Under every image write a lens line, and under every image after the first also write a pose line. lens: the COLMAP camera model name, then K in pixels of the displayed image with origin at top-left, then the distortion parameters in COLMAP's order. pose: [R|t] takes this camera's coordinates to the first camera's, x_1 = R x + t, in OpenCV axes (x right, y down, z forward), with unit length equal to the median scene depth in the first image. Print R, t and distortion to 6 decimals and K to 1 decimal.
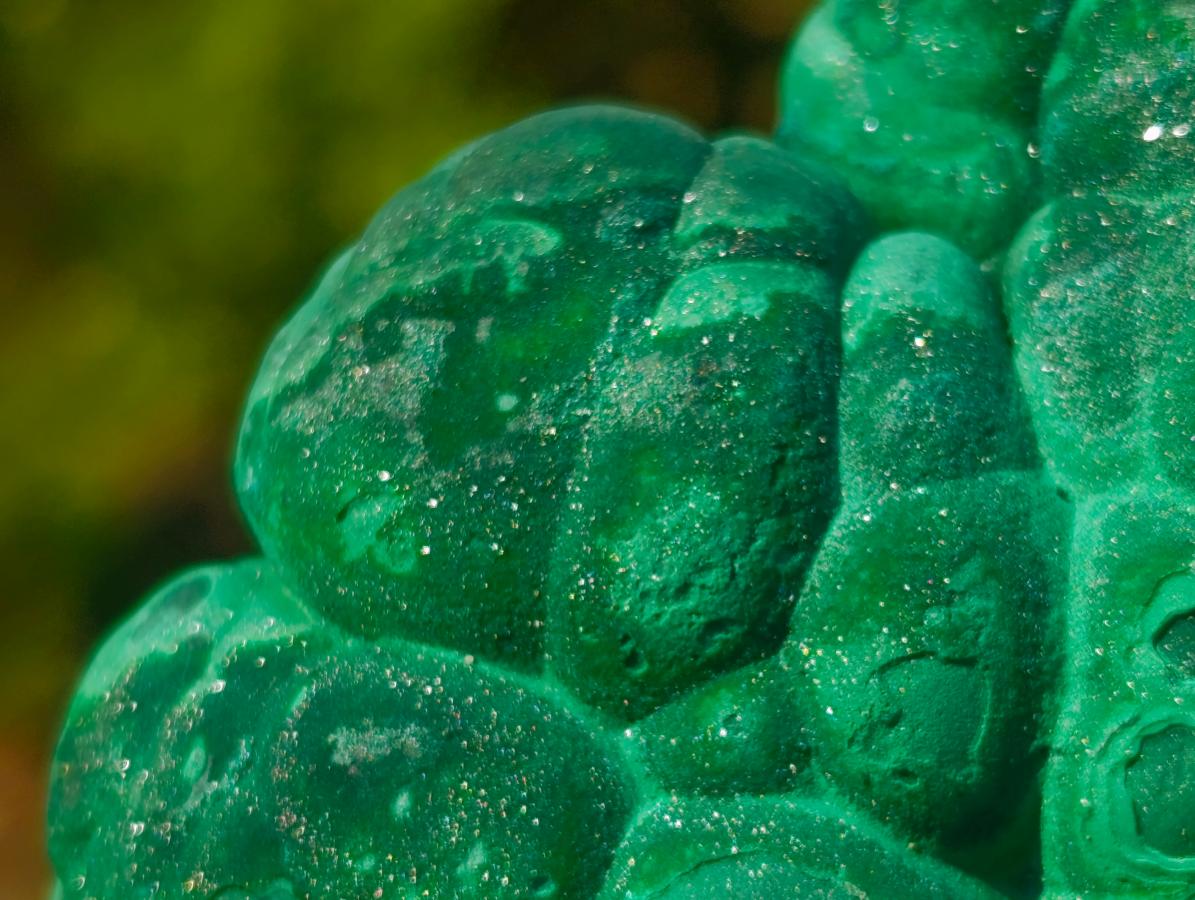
lens RADIAL K [[3550.9, 0, 597.2], [0, 3550.9, 388.5], [0, 0, 1]] dist [0.137049, -0.465439]
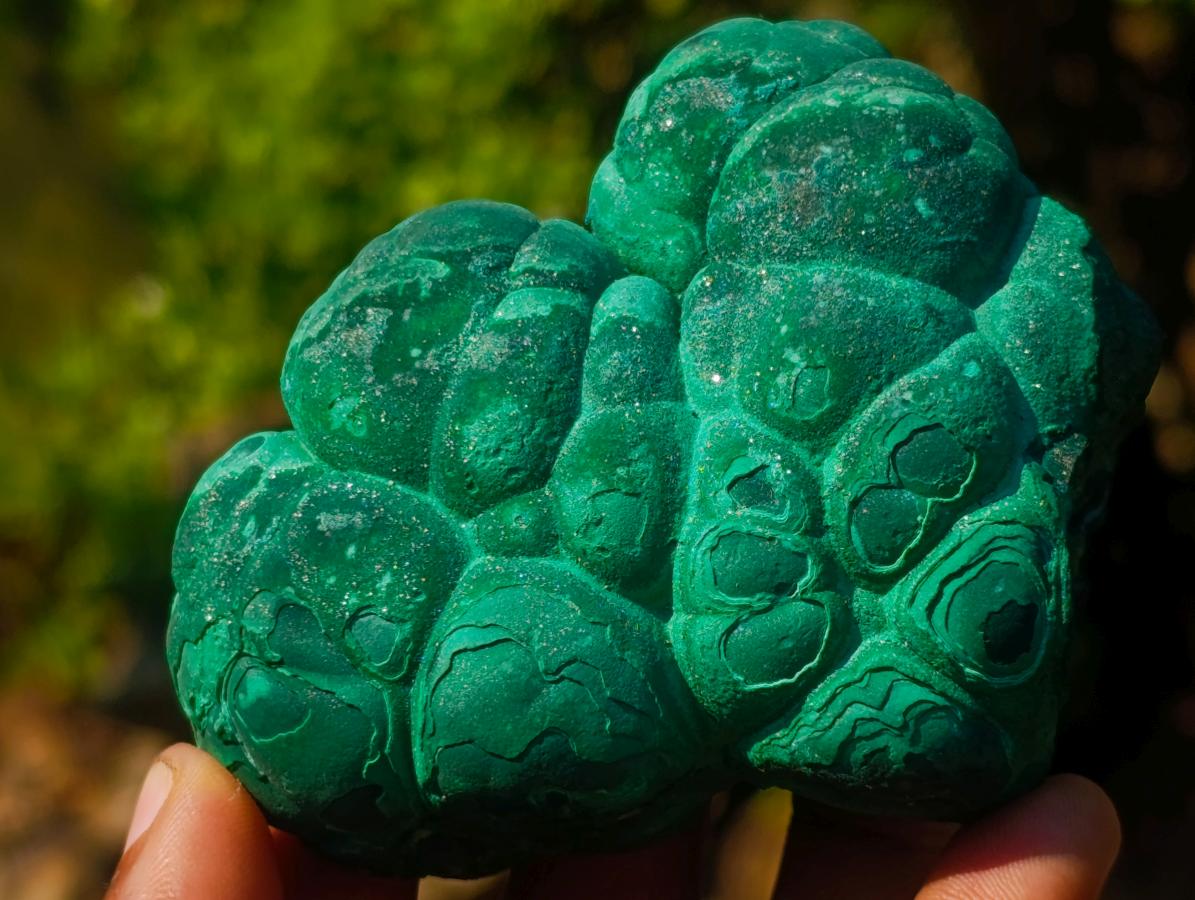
lens RADIAL K [[2839.9, 0, 597.5], [0, 2839.9, 450.0], [0, 0, 1]] dist [0.051701, -0.071947]
pose [[0.998395, 0.056006, -0.008420, 0.091068], [-0.055696, 0.997889, 0.033398, -0.000350], [0.010272, -0.032876, 0.999407, -0.571647]]
